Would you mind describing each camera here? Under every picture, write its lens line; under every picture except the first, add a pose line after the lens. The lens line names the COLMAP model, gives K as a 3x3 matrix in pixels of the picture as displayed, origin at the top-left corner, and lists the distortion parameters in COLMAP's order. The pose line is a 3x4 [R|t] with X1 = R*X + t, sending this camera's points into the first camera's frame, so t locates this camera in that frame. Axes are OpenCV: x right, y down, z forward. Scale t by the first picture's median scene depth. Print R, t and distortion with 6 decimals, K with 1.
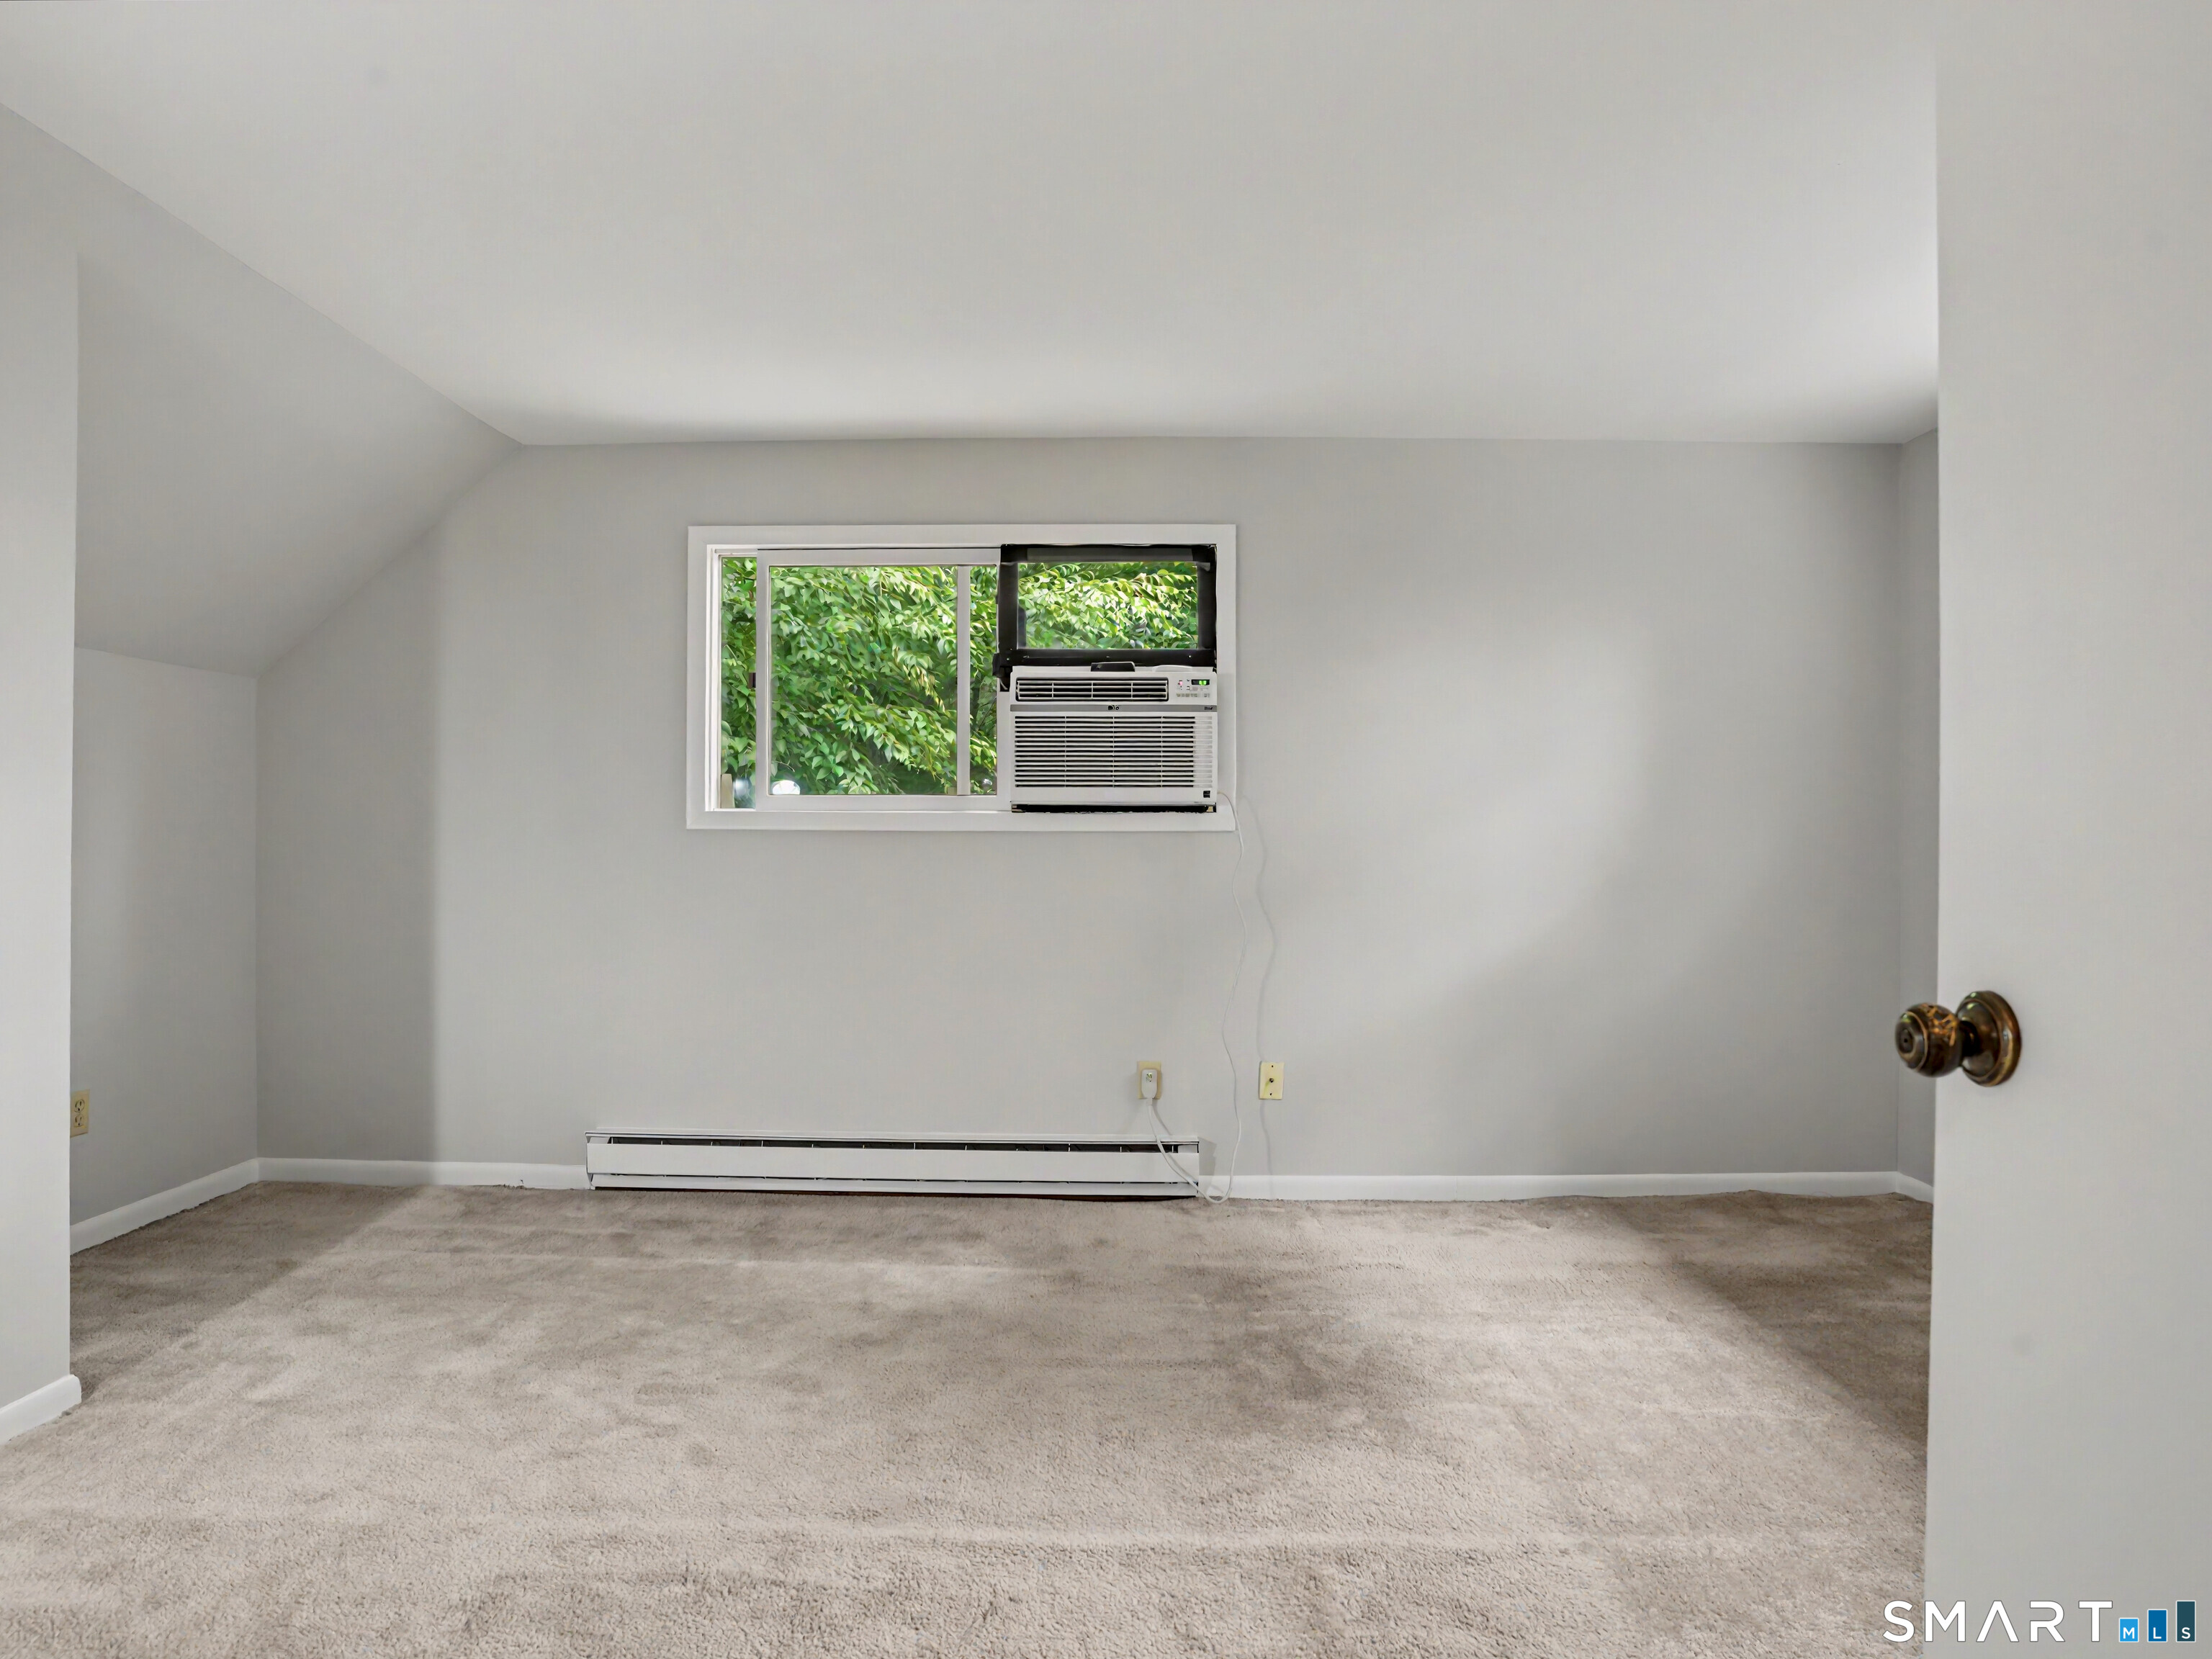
lens RADIAL K [[1254.2, 0, 1098.6], [0, 1254.2, 846.3], [0, 0, 1]] dist [-0.068677, 0.033731]
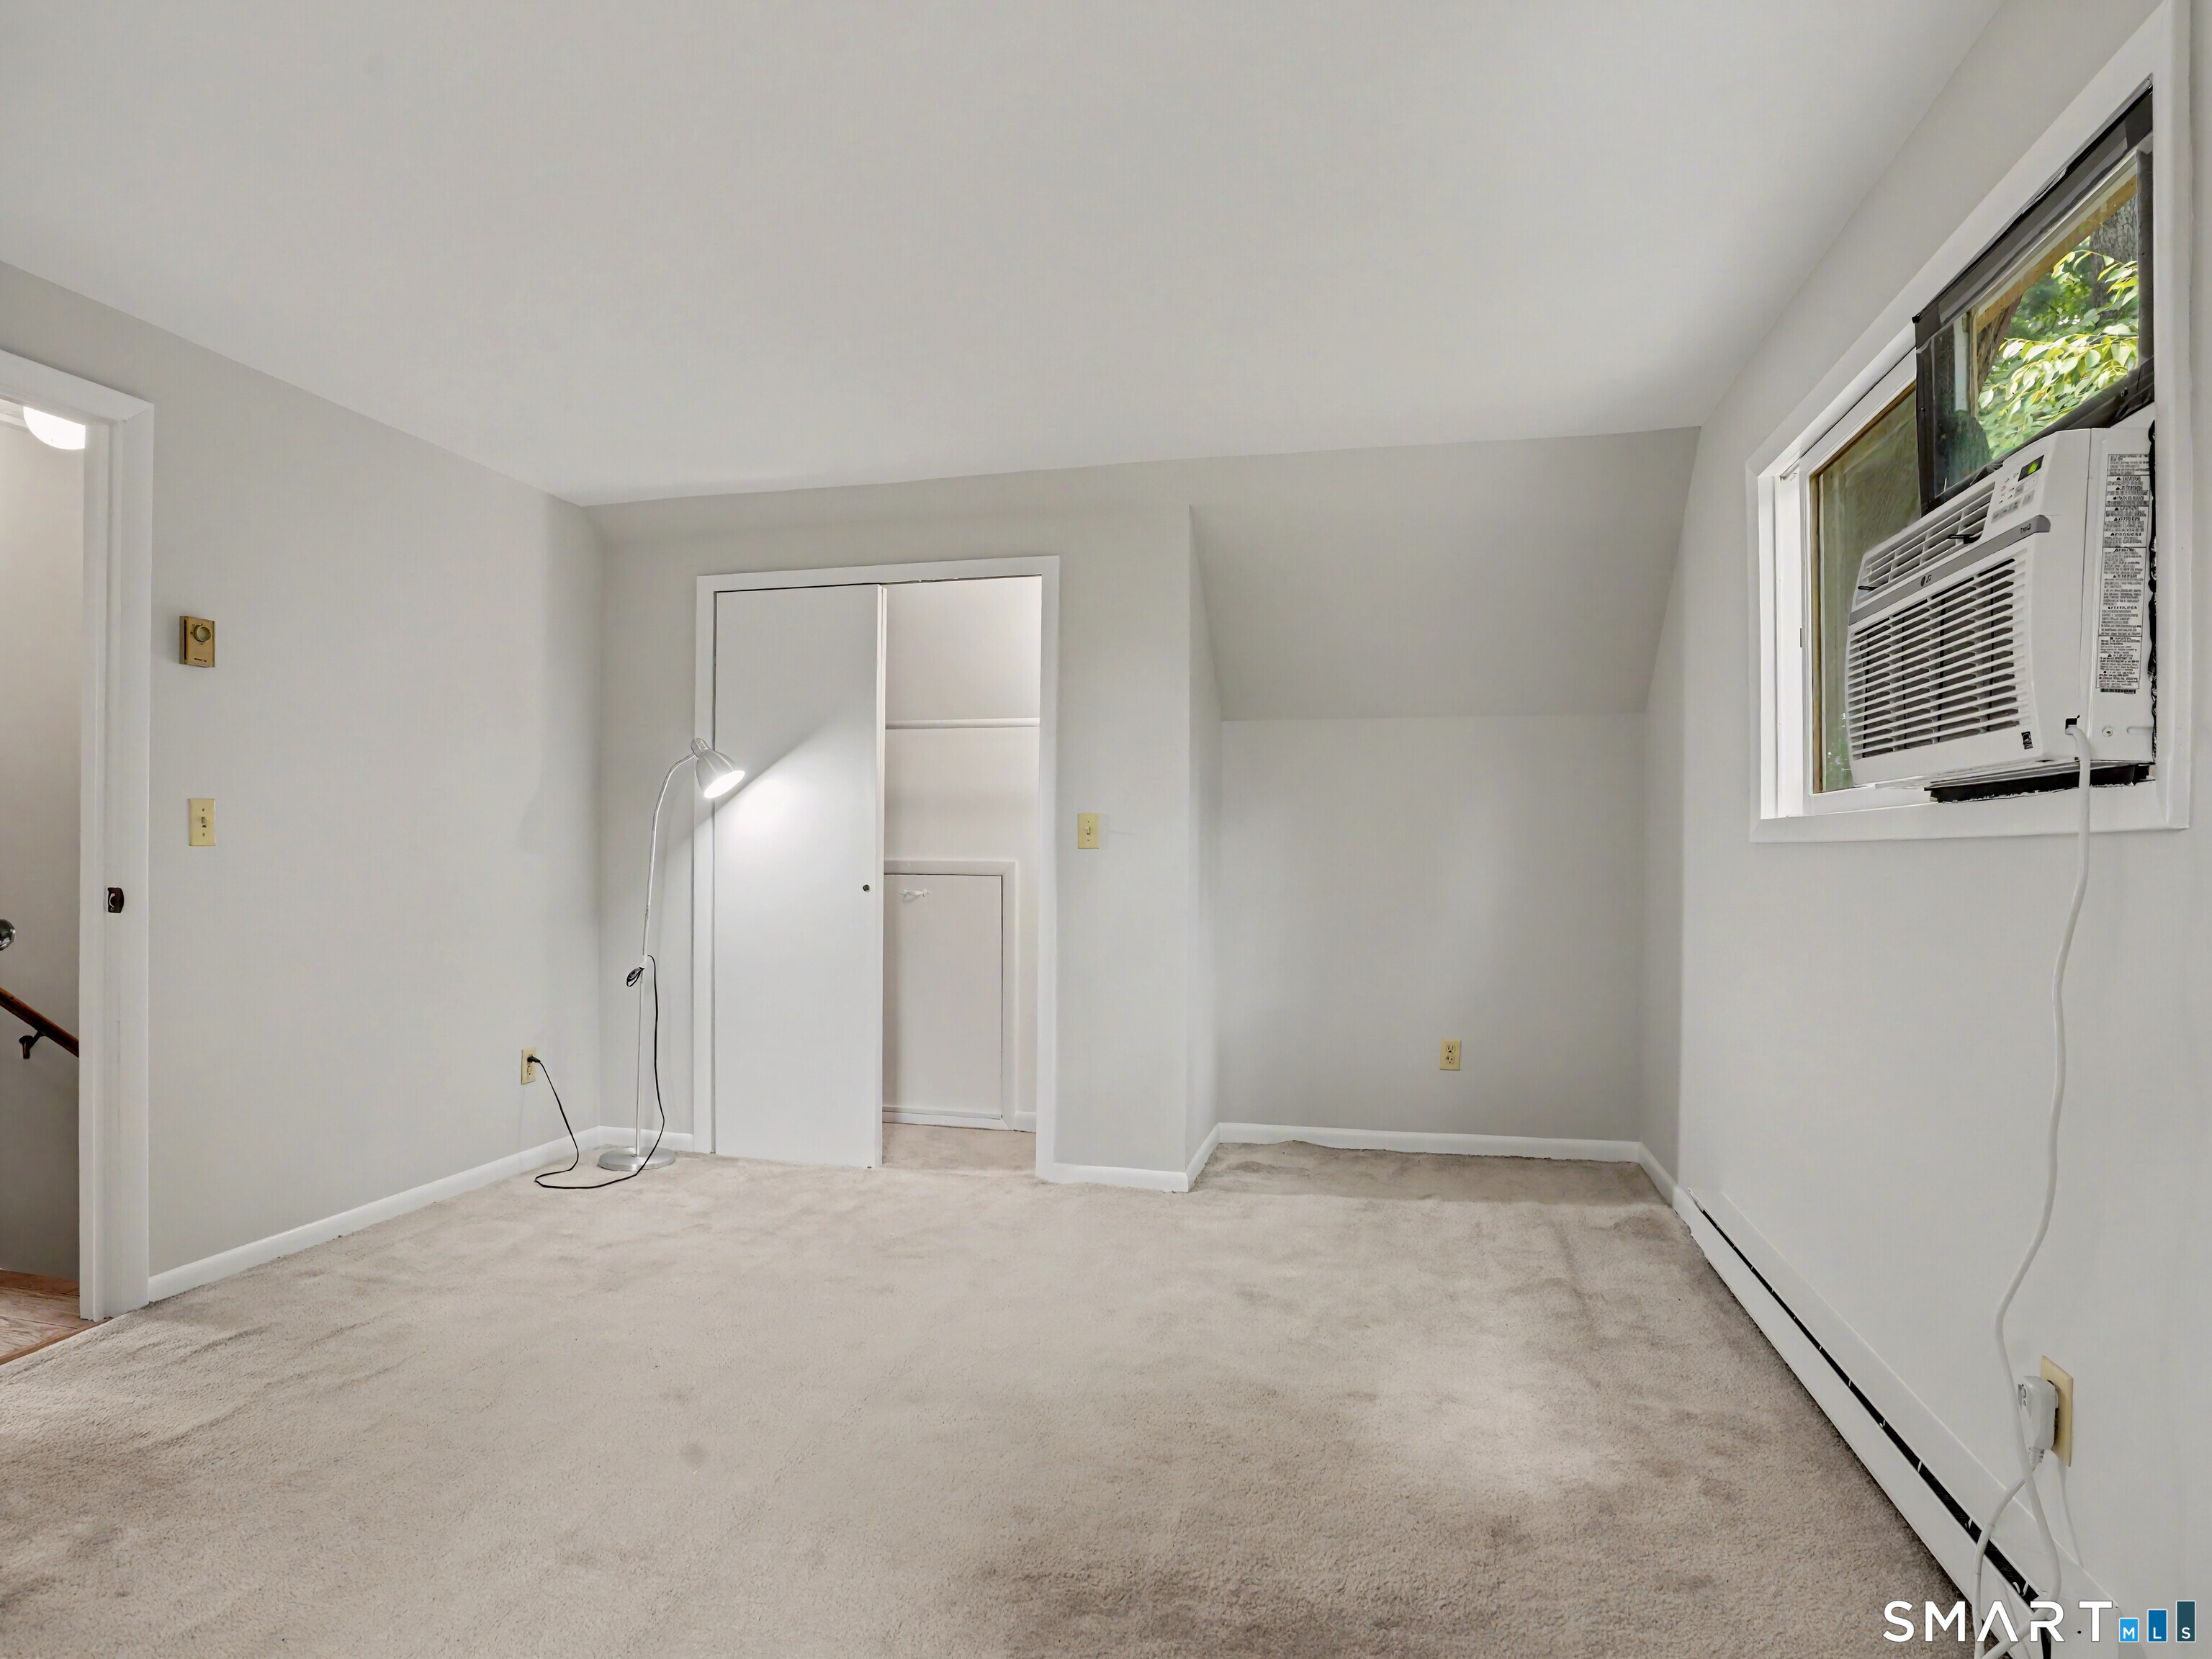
lens RADIAL K [[1254.2, 0, 1098.6], [0, 1254.2, 846.3], [0, 0, 1]] dist [-0.068677, 0.033731]
pose [[-0.230289, -0.008959, -0.973081, 0.670639], [-0.010333, 0.999924, -0.006761, -0.001860], [0.973067, 0.008498, -0.230364, 0.989373]]
